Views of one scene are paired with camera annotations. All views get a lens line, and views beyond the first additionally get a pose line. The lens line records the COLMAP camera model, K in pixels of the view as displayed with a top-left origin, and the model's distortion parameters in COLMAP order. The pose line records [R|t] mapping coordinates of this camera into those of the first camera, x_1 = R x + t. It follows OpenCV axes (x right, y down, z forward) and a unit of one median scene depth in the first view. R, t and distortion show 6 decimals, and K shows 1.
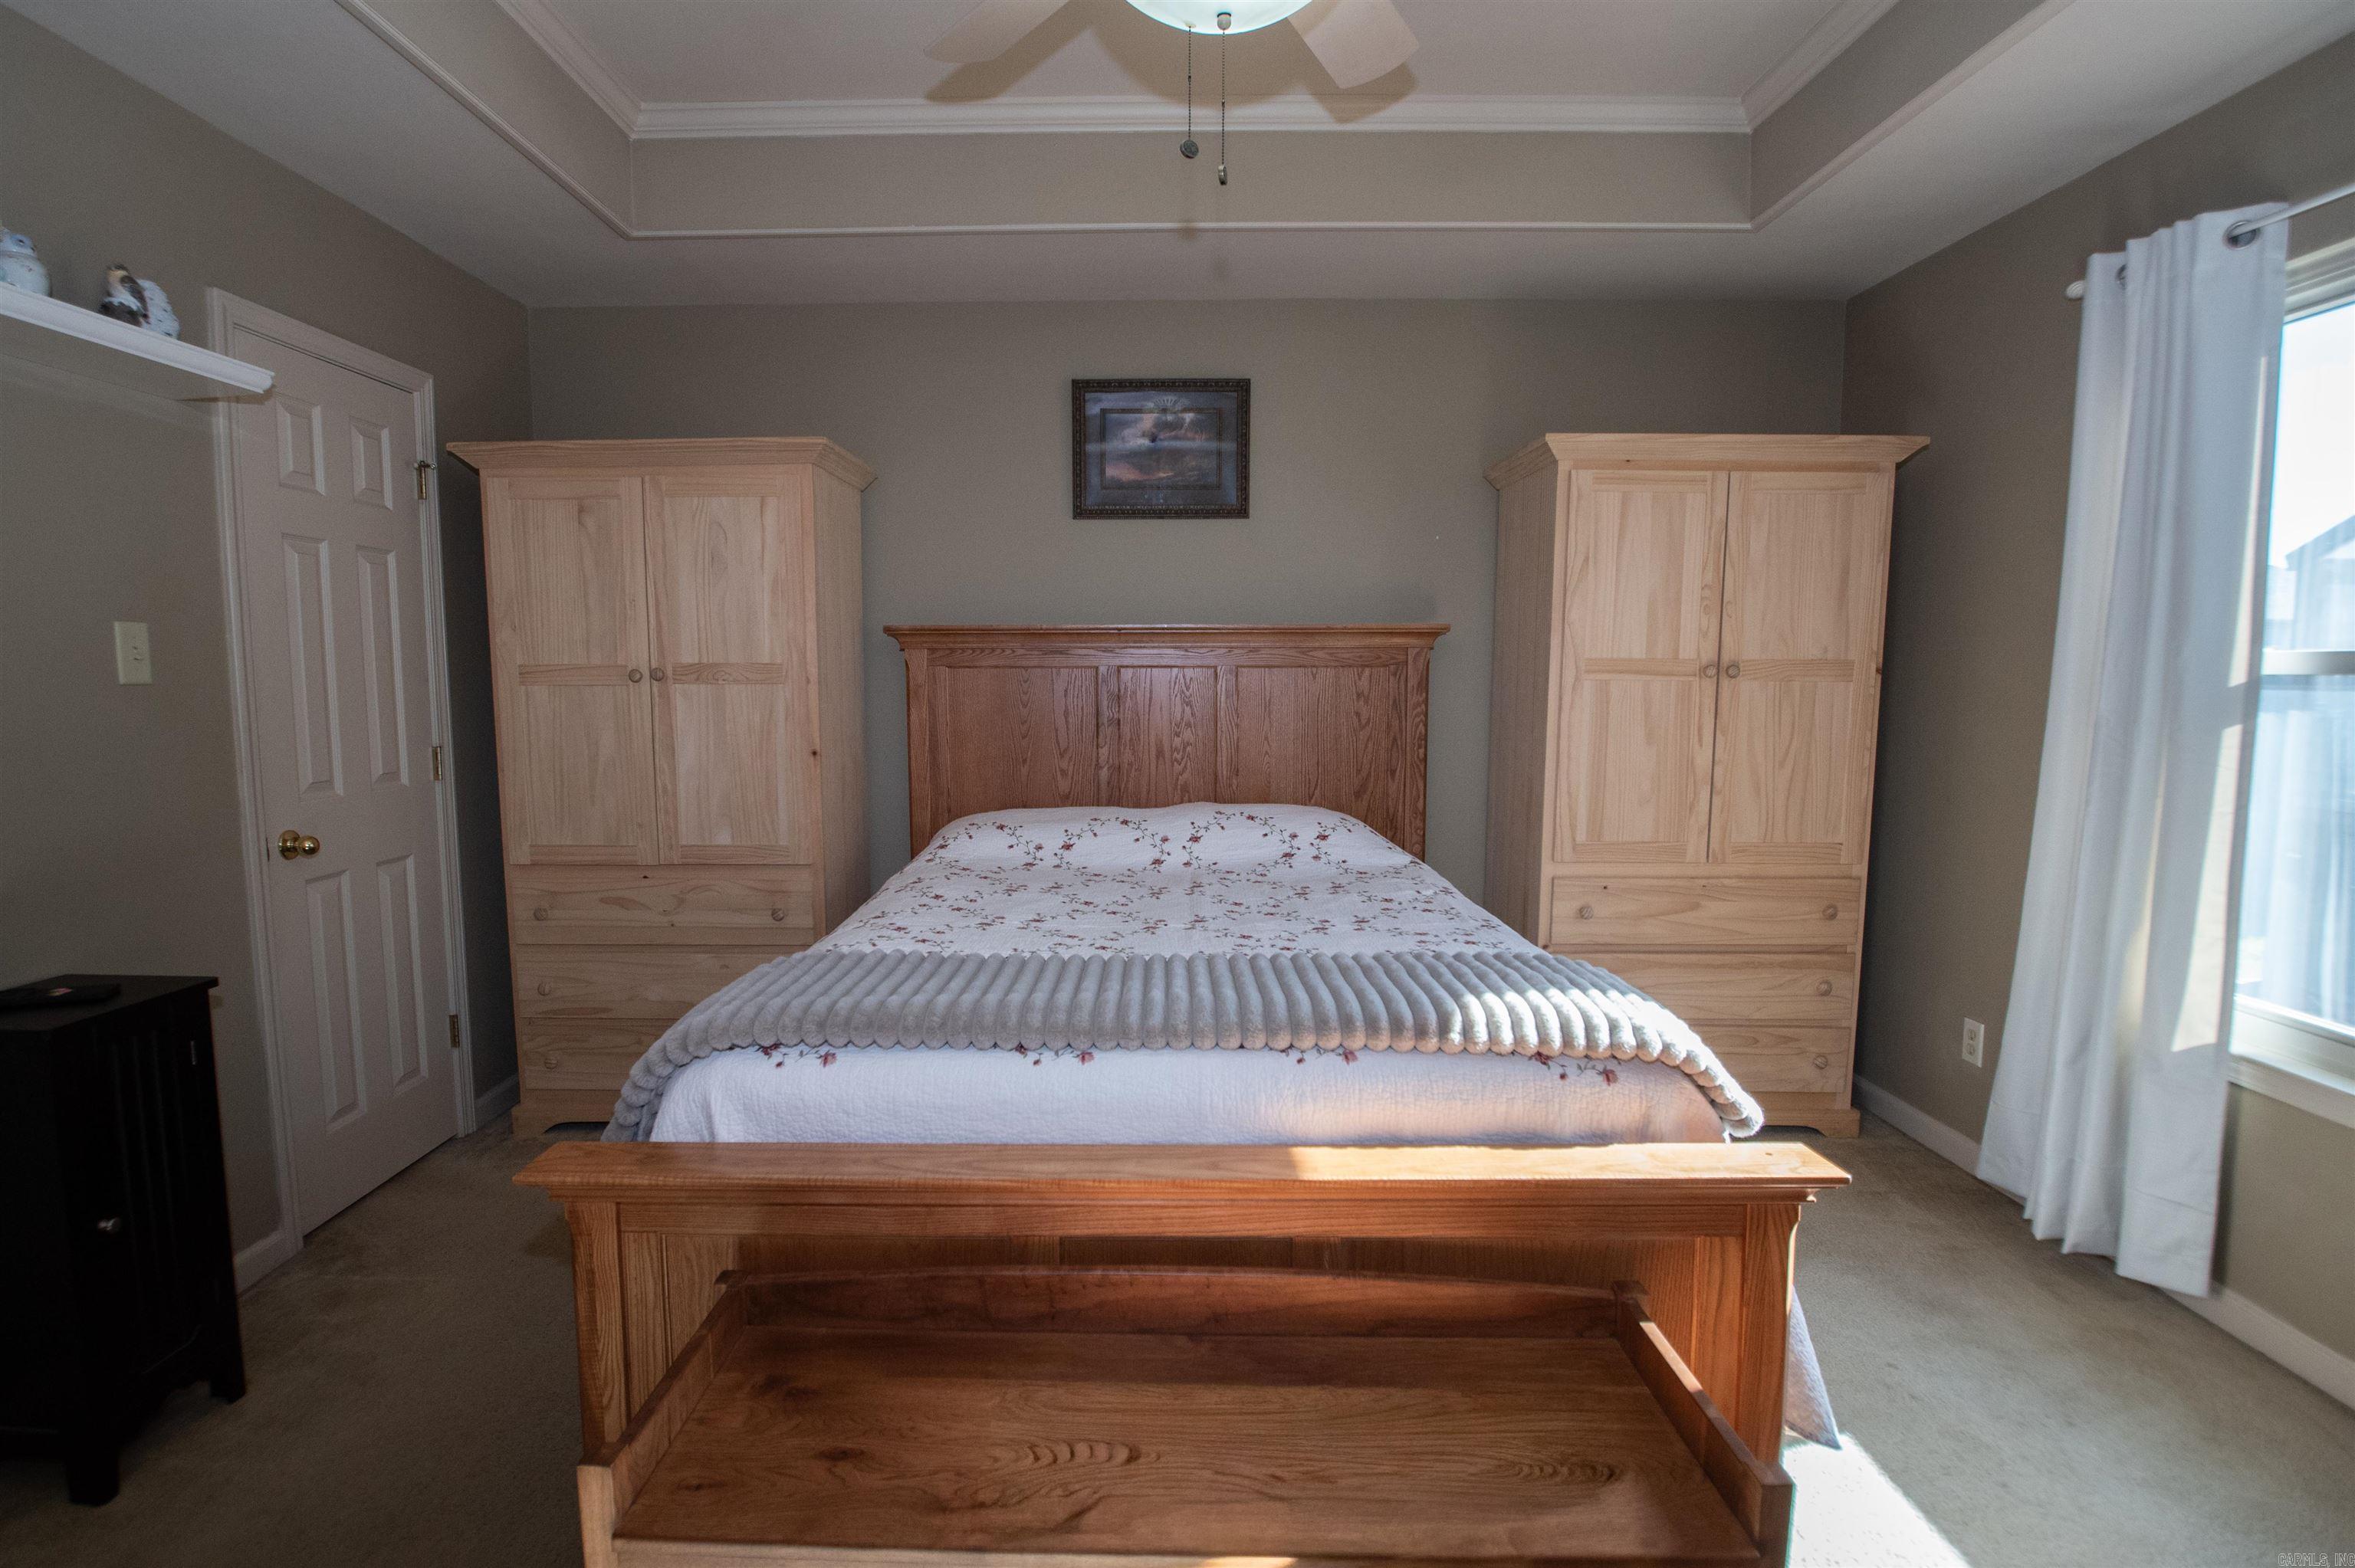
lens RADIAL K [[1140.8, 0, 1163.4], [0, 1140.8, 779.7], [0, 0, 1]] dist [-0.015693, -0.001153]
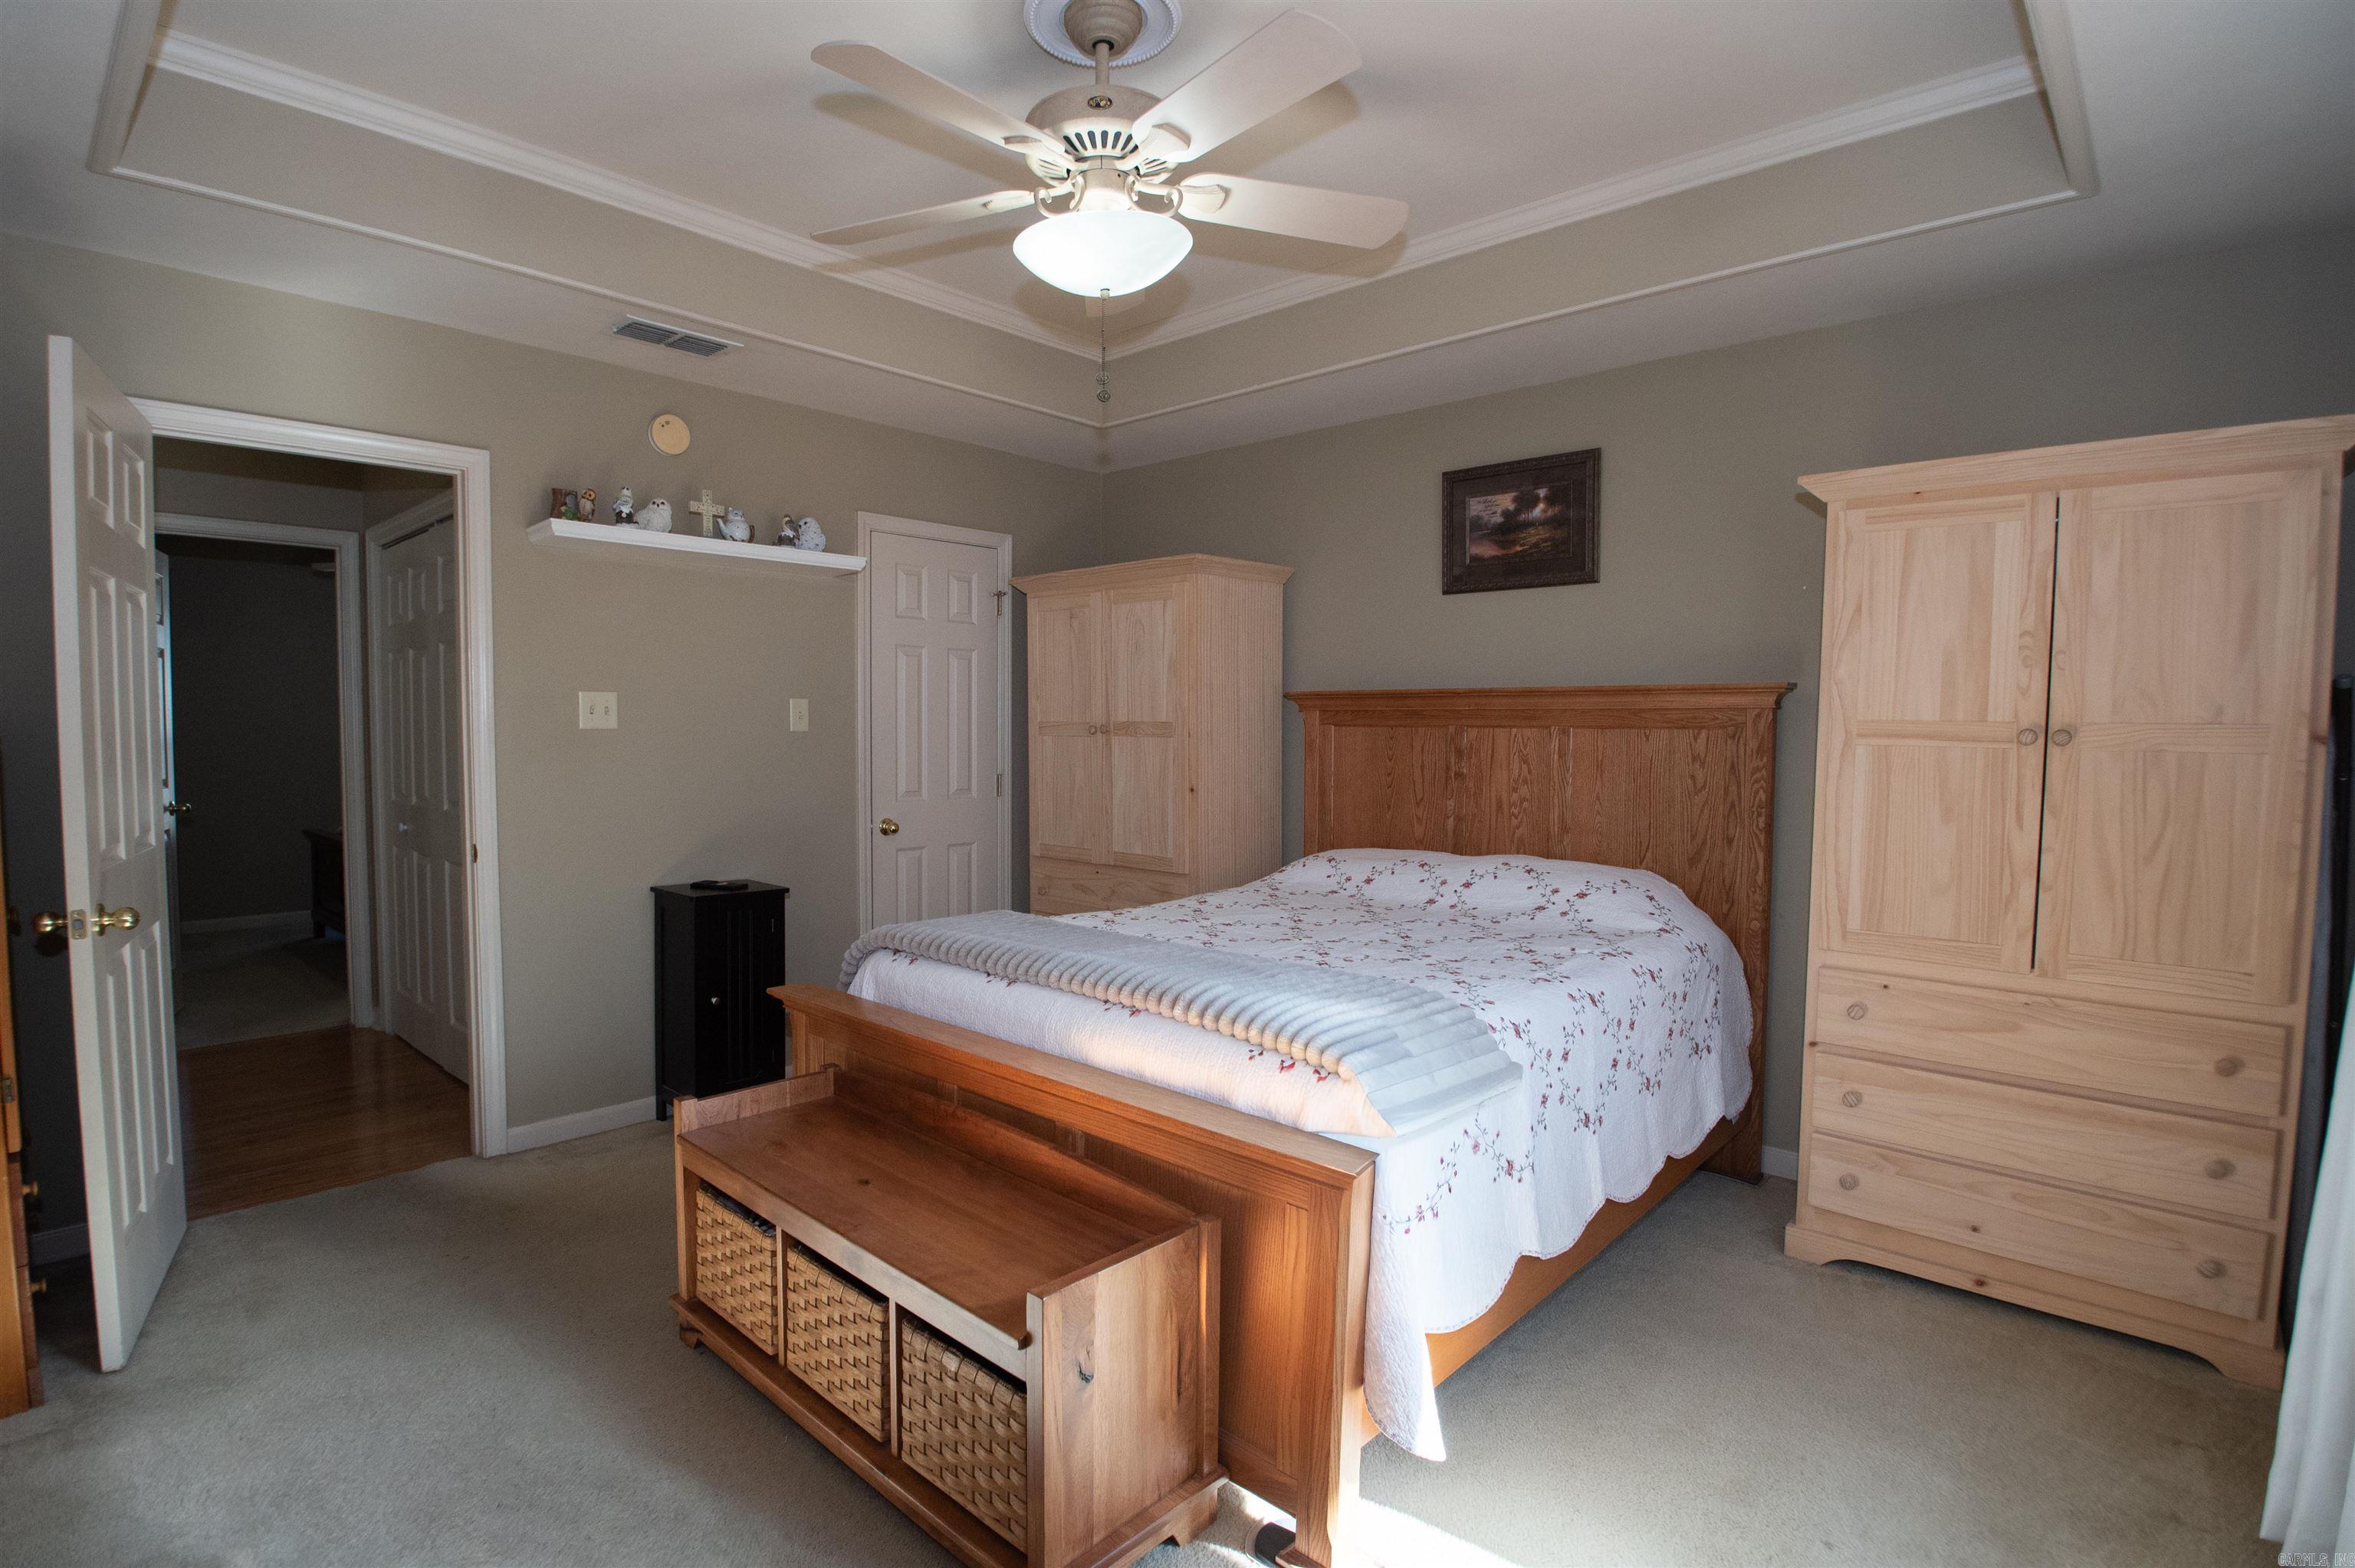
lens RADIAL K [[1140.8, 0, 1163.4], [0, 1140.8, 779.7], [0, 0, 1]] dist [-0.015693, -0.001153]
pose [[0.747456, 0.038105, -0.663217, 0.551476], [-0.070200, 0.997294, -0.021817, -0.004007], [0.660591, 0.062865, 0.748109, -0.009843]]
